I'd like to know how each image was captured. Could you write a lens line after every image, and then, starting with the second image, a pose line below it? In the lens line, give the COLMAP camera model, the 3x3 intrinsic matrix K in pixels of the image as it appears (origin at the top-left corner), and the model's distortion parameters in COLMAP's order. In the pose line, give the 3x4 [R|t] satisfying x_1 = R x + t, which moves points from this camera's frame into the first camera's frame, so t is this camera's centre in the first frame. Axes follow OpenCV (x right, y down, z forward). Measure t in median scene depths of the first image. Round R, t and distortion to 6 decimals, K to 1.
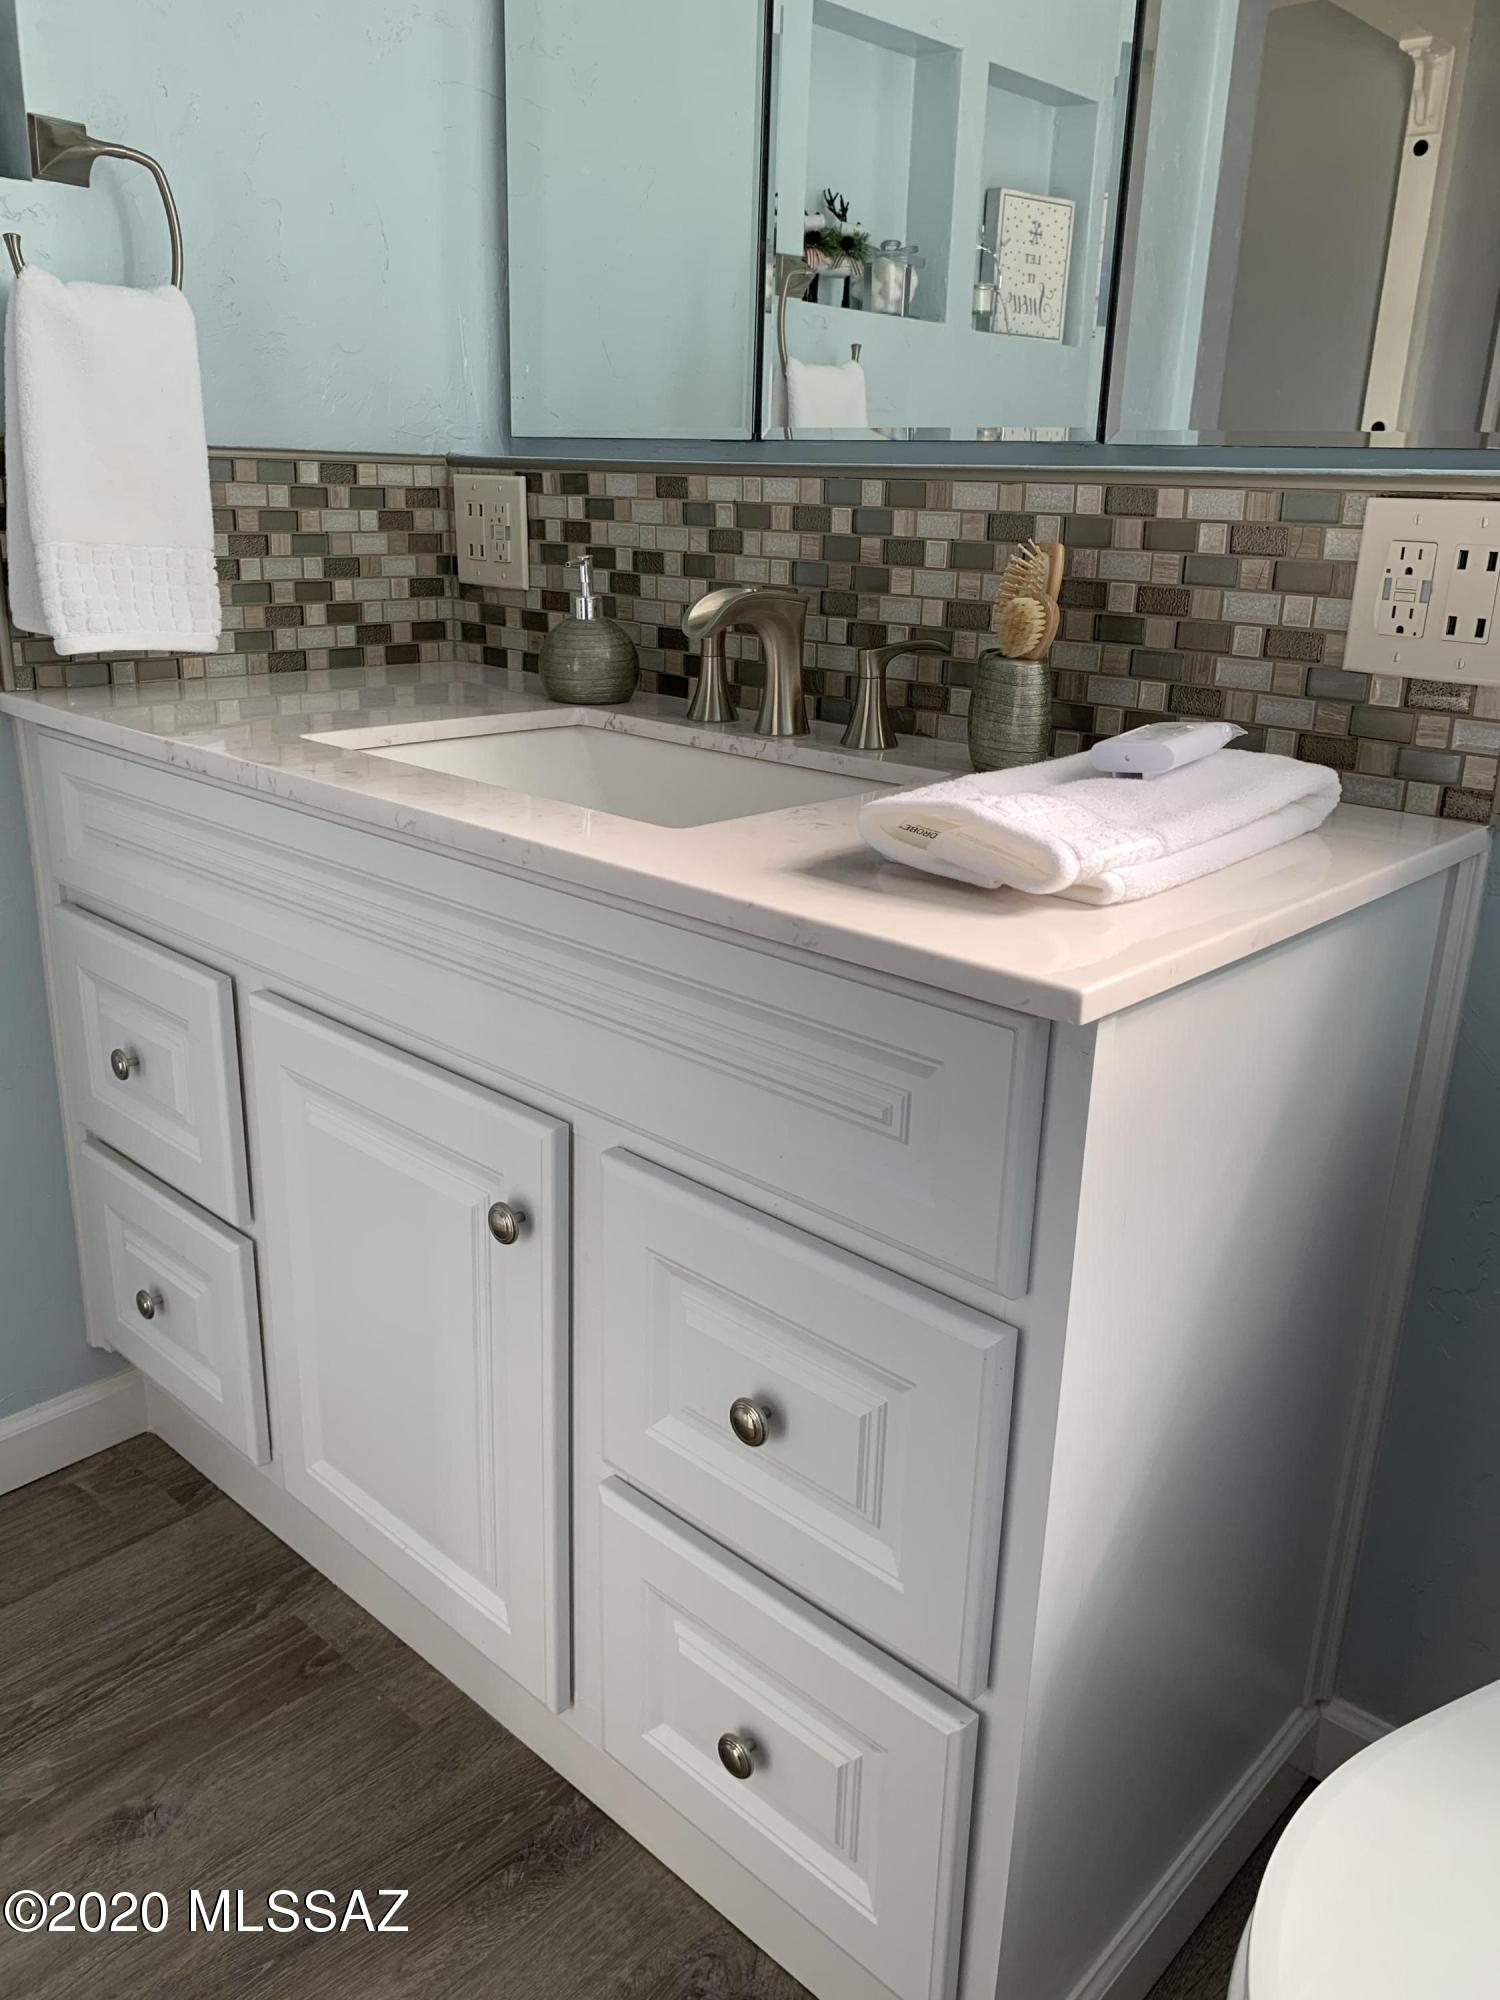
lens RADIAL K [[1542.5, 0, 754.1], [0, 1542.5, 1003.0], [0, 0, 1]] dist [-0.020774, 0.000785]
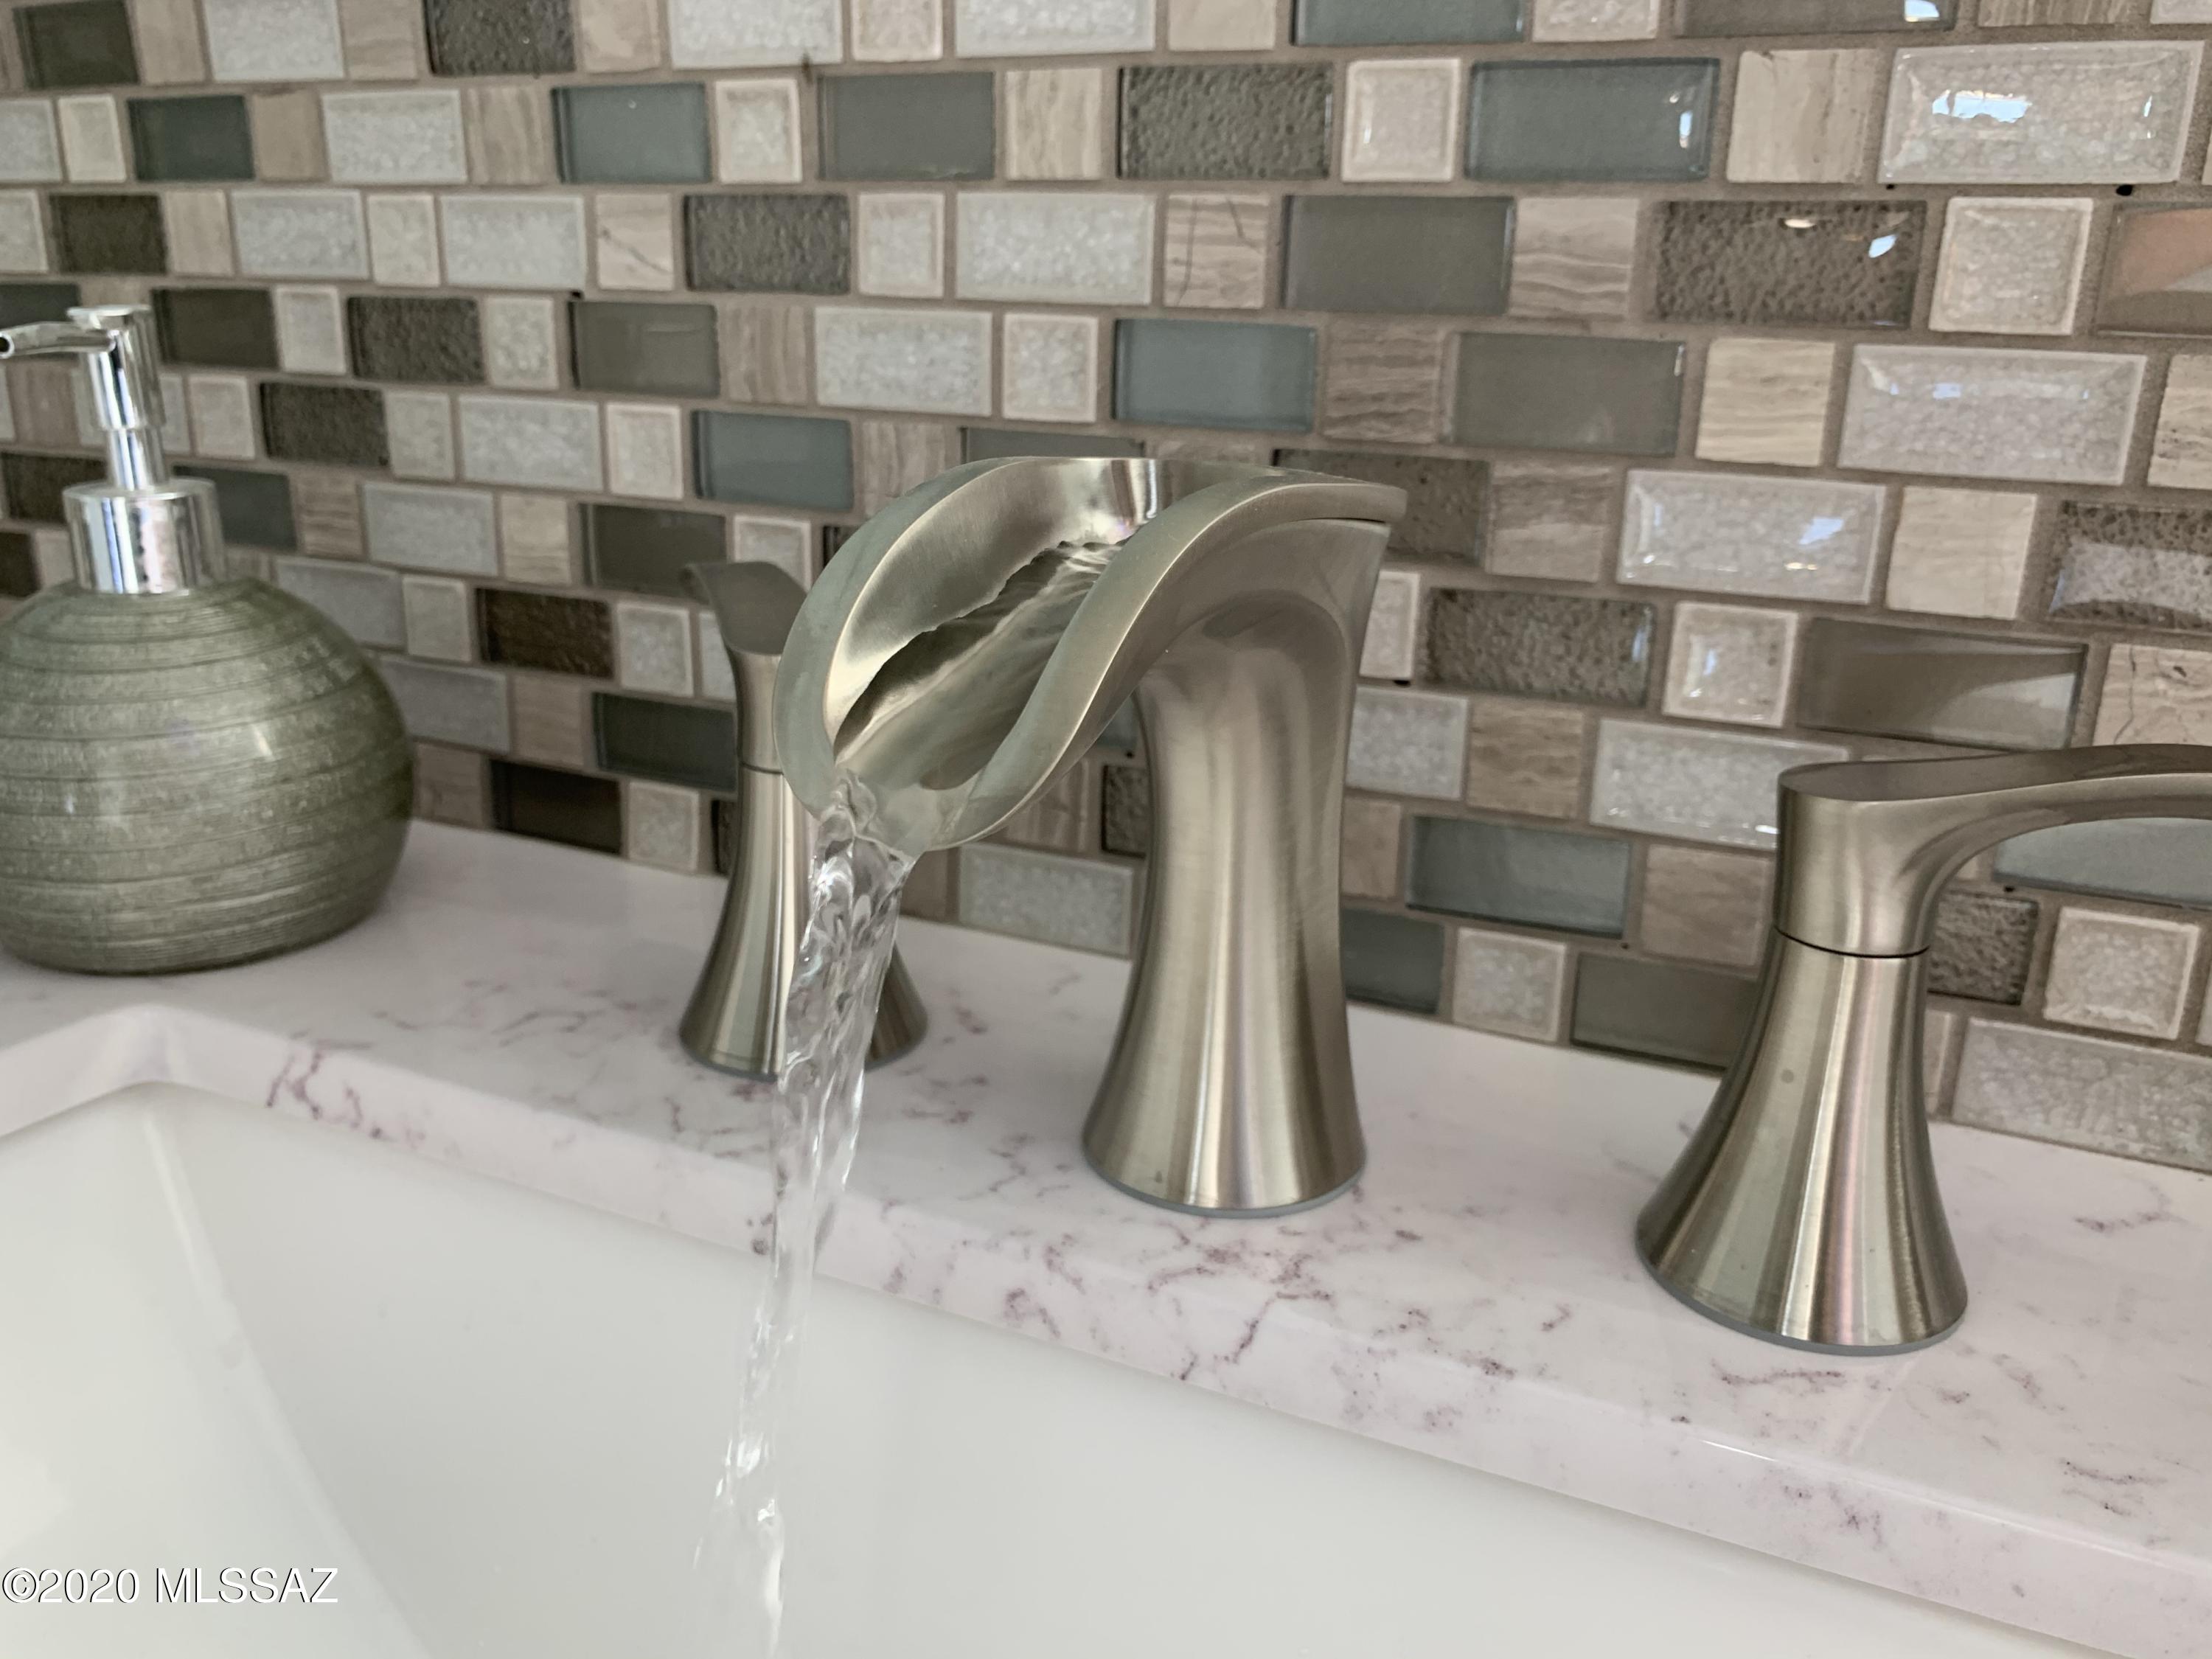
lens RADIAL K [[1706.1, 0, 1107.0], [0, 1706.1, 821.8], [0, 0, 1]] dist [-0.020774, 0.000785]
pose [[0.942935, -0.086848, 0.321450, -0.059223], [0.096381, 0.995248, -0.013833, -0.196838], [-0.318721, 0.044025, 0.946825, 0.719160]]
